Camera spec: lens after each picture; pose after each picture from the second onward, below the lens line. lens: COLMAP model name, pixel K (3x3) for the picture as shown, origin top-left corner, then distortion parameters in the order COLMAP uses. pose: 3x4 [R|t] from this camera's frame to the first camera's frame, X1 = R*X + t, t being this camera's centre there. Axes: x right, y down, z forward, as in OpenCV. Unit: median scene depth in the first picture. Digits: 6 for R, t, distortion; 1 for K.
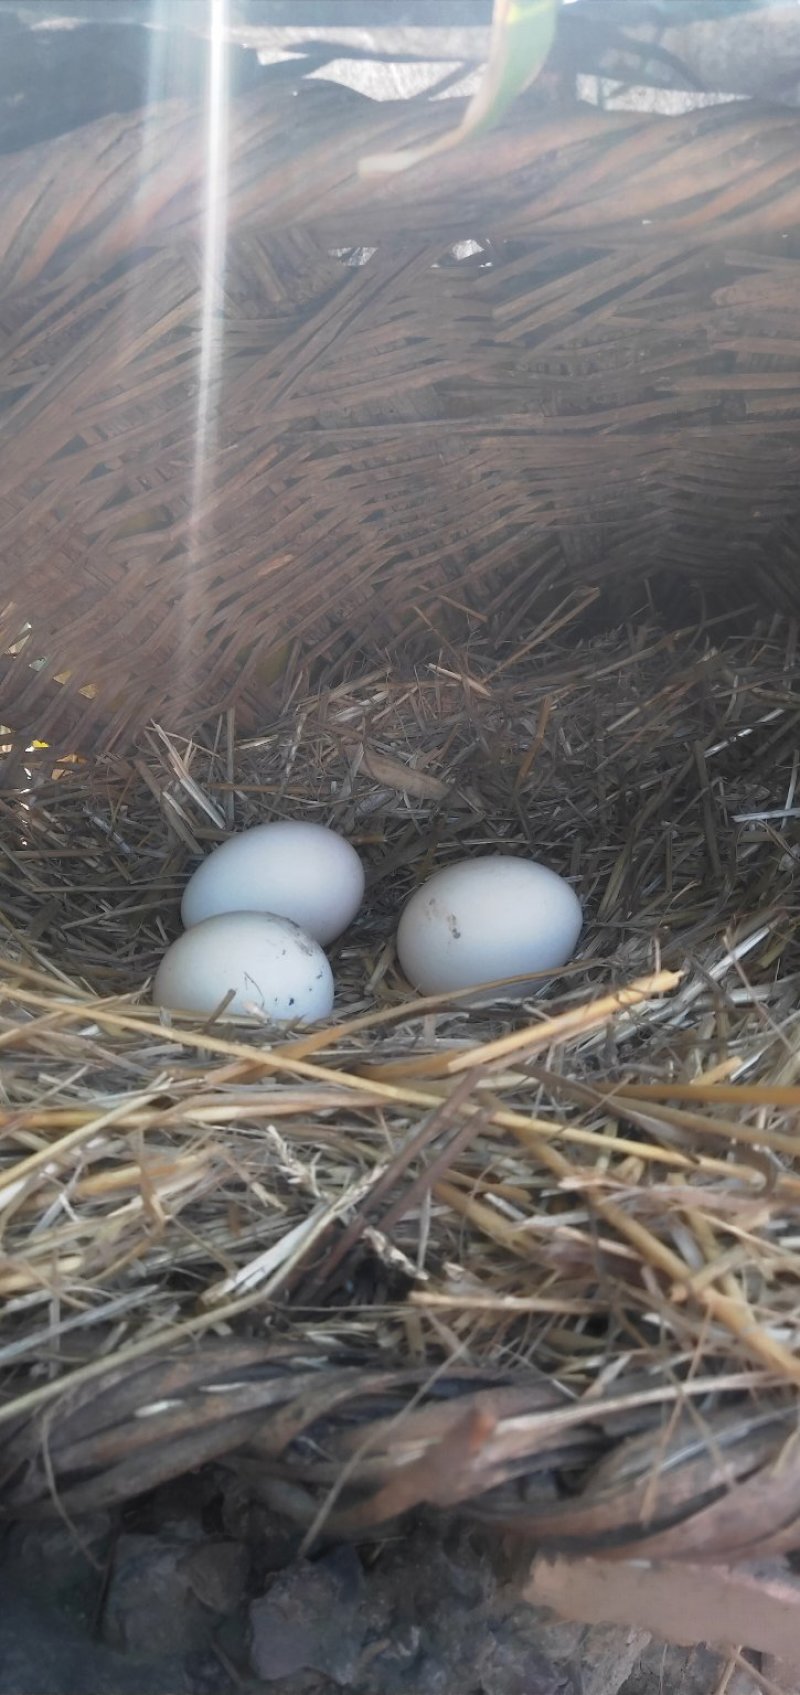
lens RADIAL K [[1277.8, 0, 402.5], [0, 1277.8, 827.4], [0, 0, 1]] dist [0.003039, 0.003606]
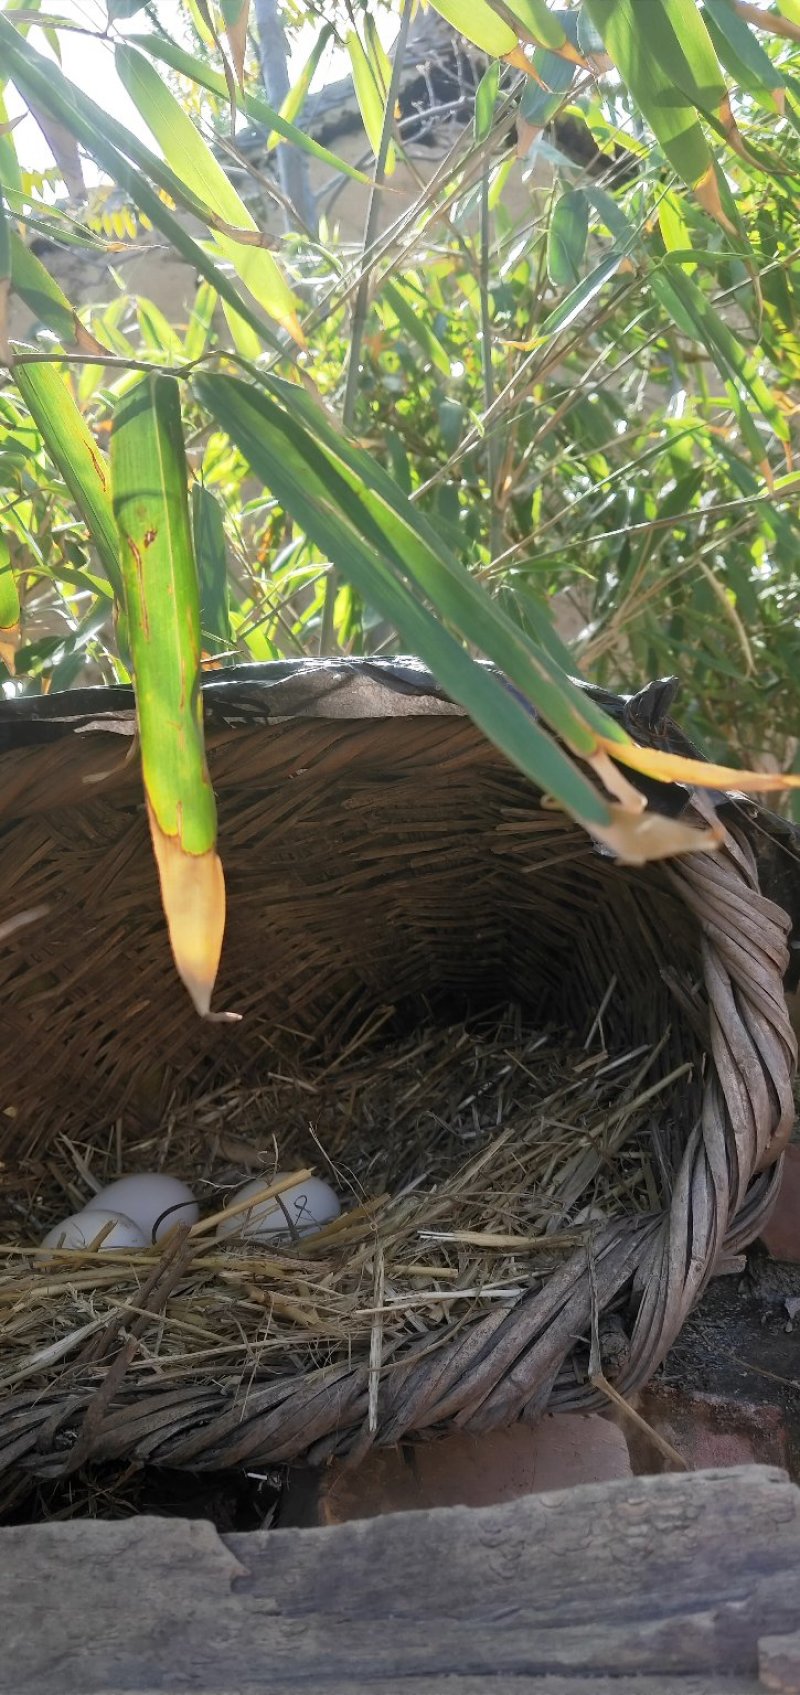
lens RADIAL K [[1276.8, 0, 397.6], [0, 1276.8, 798.9], [0, 0, 1]] dist [-0.049289, 0.000629]
pose [[0.992477, -0.121252, 0.016937, 0.192033], [0.117842, 0.908595, -0.400711, 0.186785], [0.033198, 0.399692, 0.916048, -0.393826]]
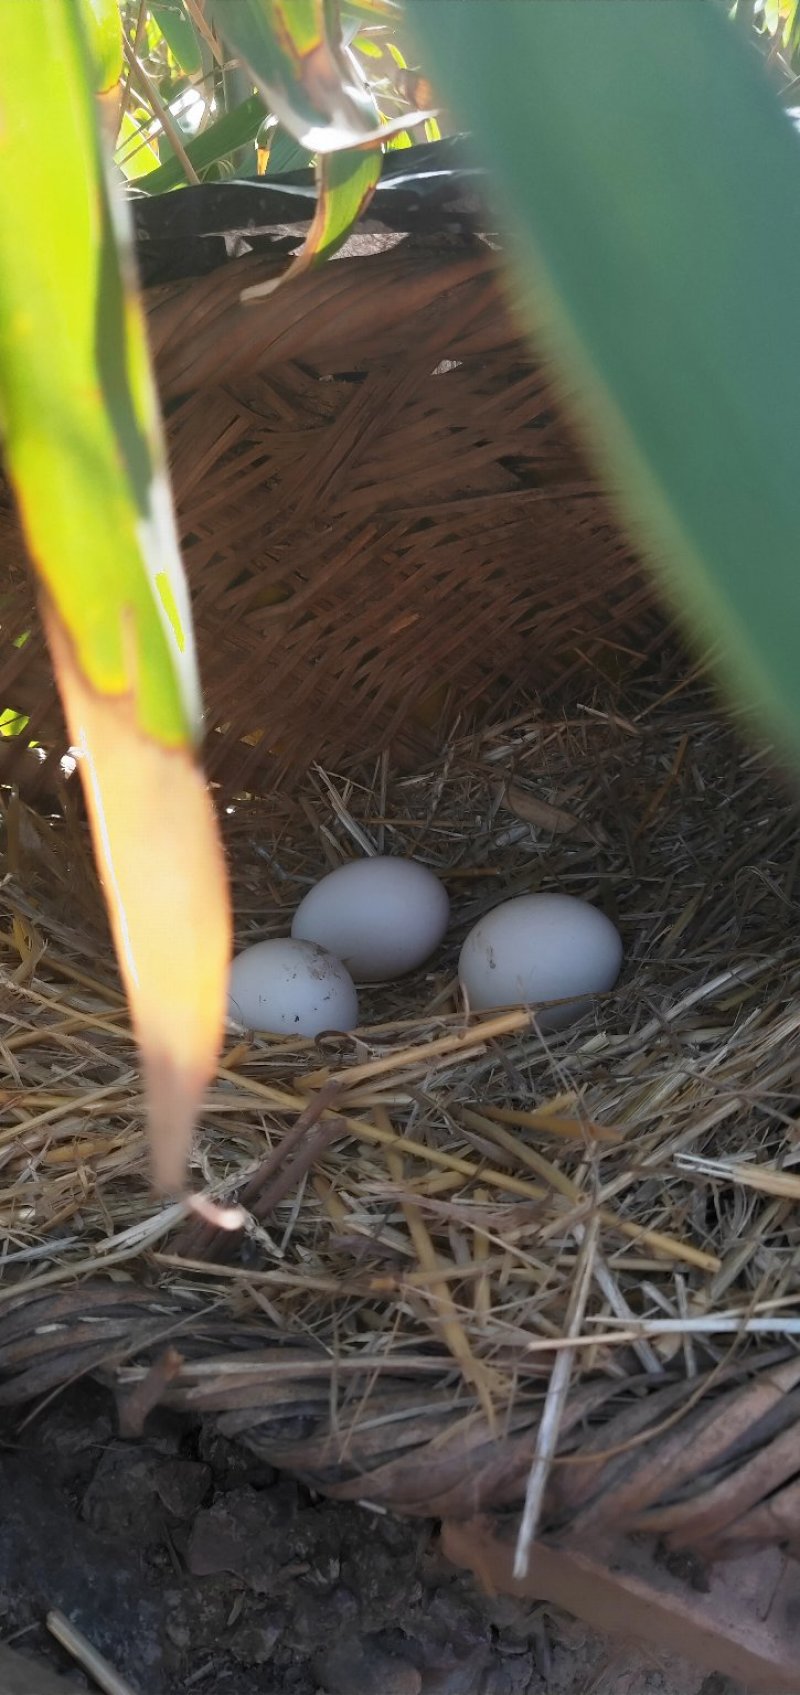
lens RADIAL K [[1277.8, 0, 402.5], [0, 1277.8, 827.4], [0, 0, 1]] dist [0.003039, 0.003606]
pose [[0.950022, 0.008936, -0.312054, 0.243116], [-0.010647, 0.999936, -0.003781, -0.023230], [0.312000, 0.006915, 0.950057, -0.054255]]
